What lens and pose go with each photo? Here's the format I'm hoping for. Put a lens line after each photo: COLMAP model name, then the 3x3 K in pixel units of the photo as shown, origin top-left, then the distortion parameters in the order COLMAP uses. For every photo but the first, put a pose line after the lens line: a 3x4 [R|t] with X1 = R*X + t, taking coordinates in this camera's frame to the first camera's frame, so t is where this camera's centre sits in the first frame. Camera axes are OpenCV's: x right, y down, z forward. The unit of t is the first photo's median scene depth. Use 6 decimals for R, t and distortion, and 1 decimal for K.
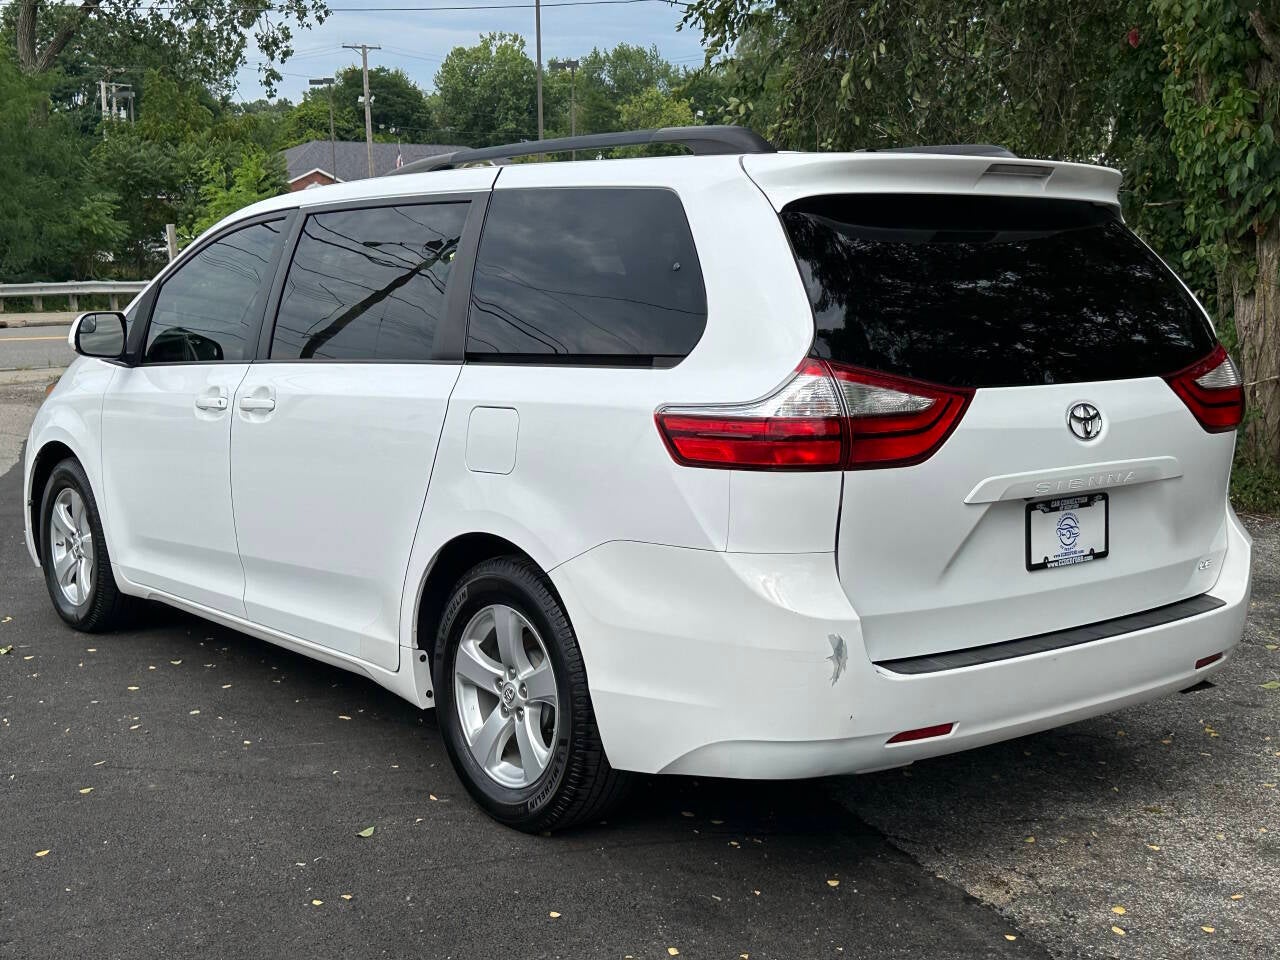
lens RADIAL K [[1587.1, 0, 640.4], [0, 1587.1, 481.2], [0, 0, 1]] dist [0.113720, 0.000000]
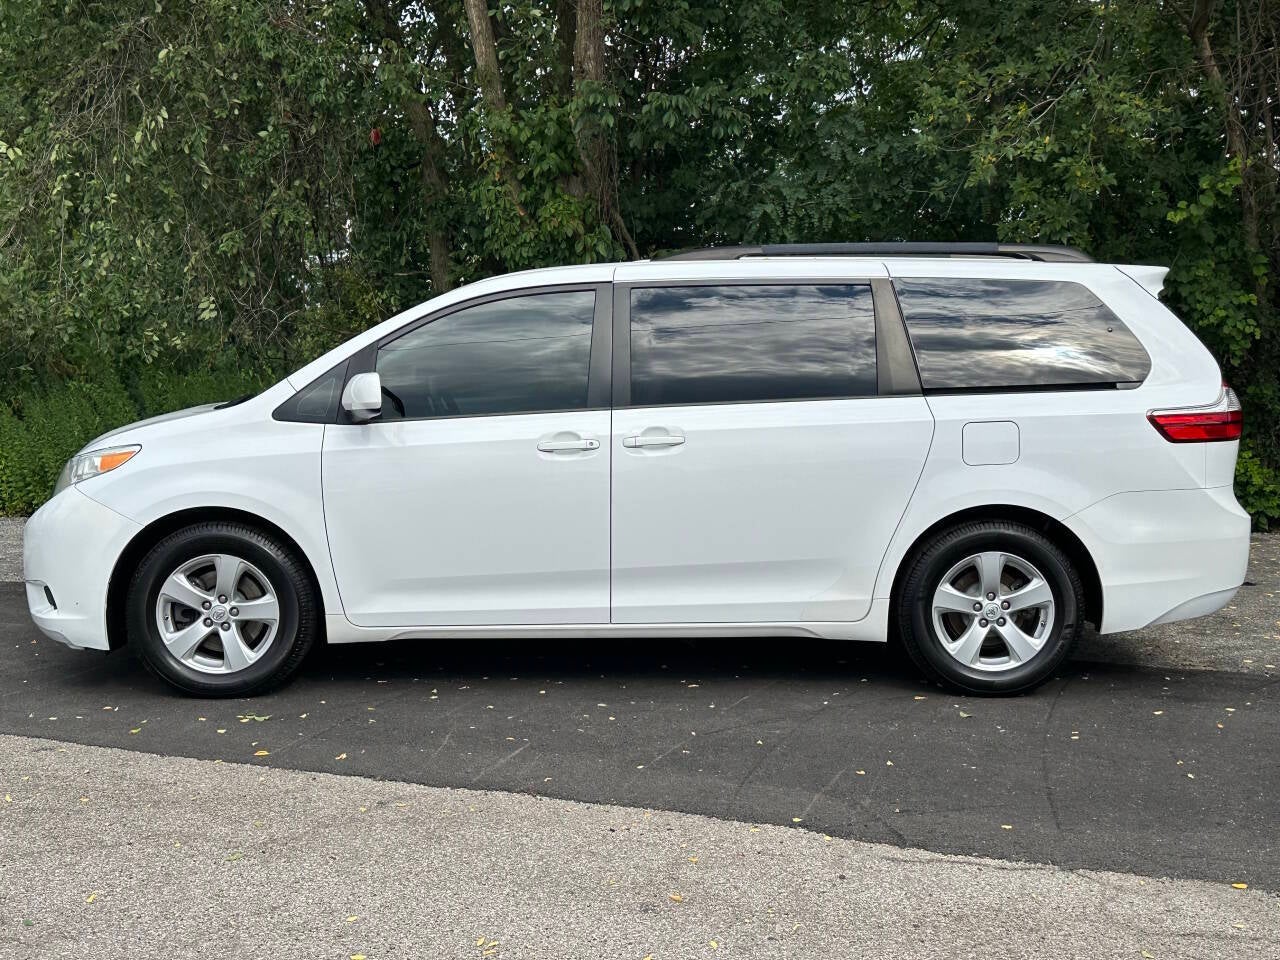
lens RADIAL K [[1587.1, 0, 640.1], [0, 1587.1, 481.2], [0, 0, 1]] dist [0.113720, 0.000000]
pose [[0.625261, -0.075670, 0.776739, -1.439941], [0.098672, 0.994966, 0.017500, -0.047876], [-0.774153, 0.065700, 0.629580, 0.287540]]
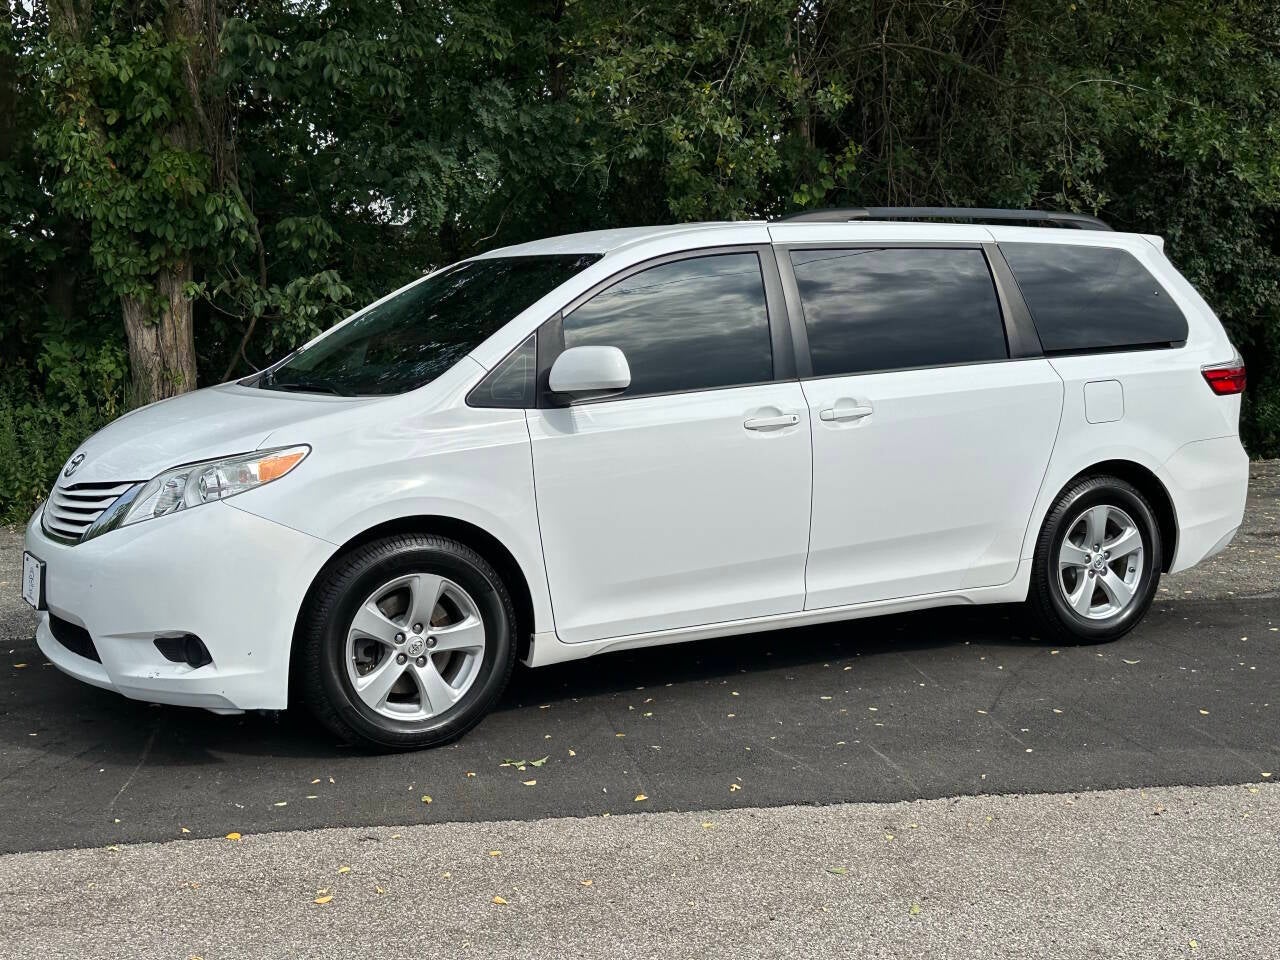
lens RADIAL K [[1587.1, 0, 637.5], [0, 1587.1, 473.3], [0, 0, 1]] dist [0.113720, 0.000000]
pose [[0.143992, -0.105710, 0.983916, -1.687839], [0.131483, 0.987506, 0.086854, -0.150654], [-0.980805, 0.116862, 0.156093, 1.170132]]
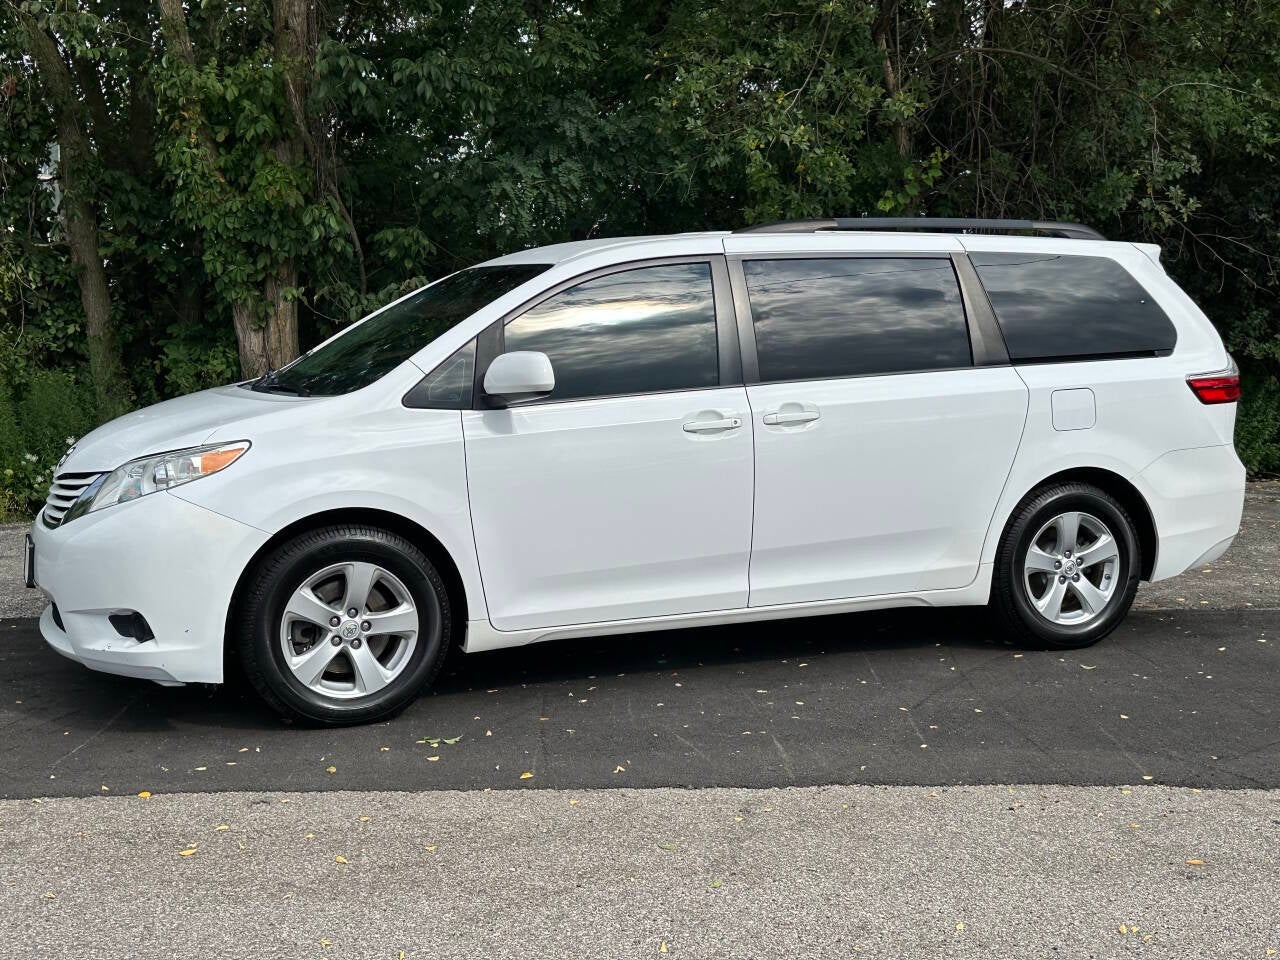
lens RADIAL K [[1587.1, 0, 639.6], [0, 1587.1, 478.6], [0, 0, 1]] dist [0.113720, 0.000000]
pose [[0.268625, -0.103578, 0.957660, -1.707674], [0.125480, 0.989493, 0.071824, -0.123871], [-0.955037, 0.100873, 0.278800, 0.937523]]
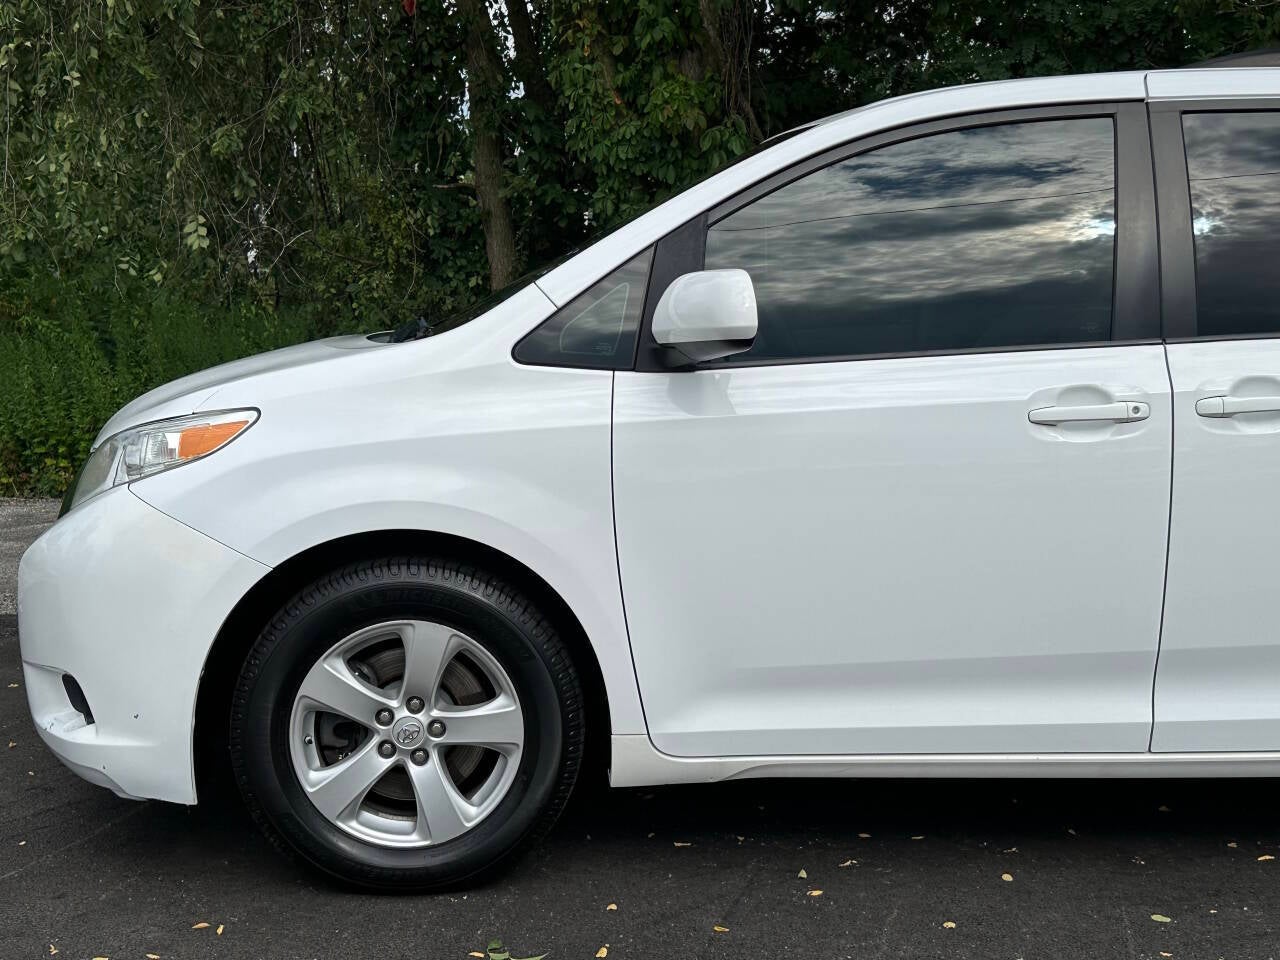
lens RADIAL K [[1587.1, 0, 625.2], [0, 1587.1, 483.0], [0, 0, 1]] dist [0.113720, 0.000000]
pose [[0.590014, -0.095084, 0.801775, -1.084037], [0.093963, 0.994380, 0.048779, -0.086618], [-0.801907, 0.046557, 0.595633, 0.986553]]
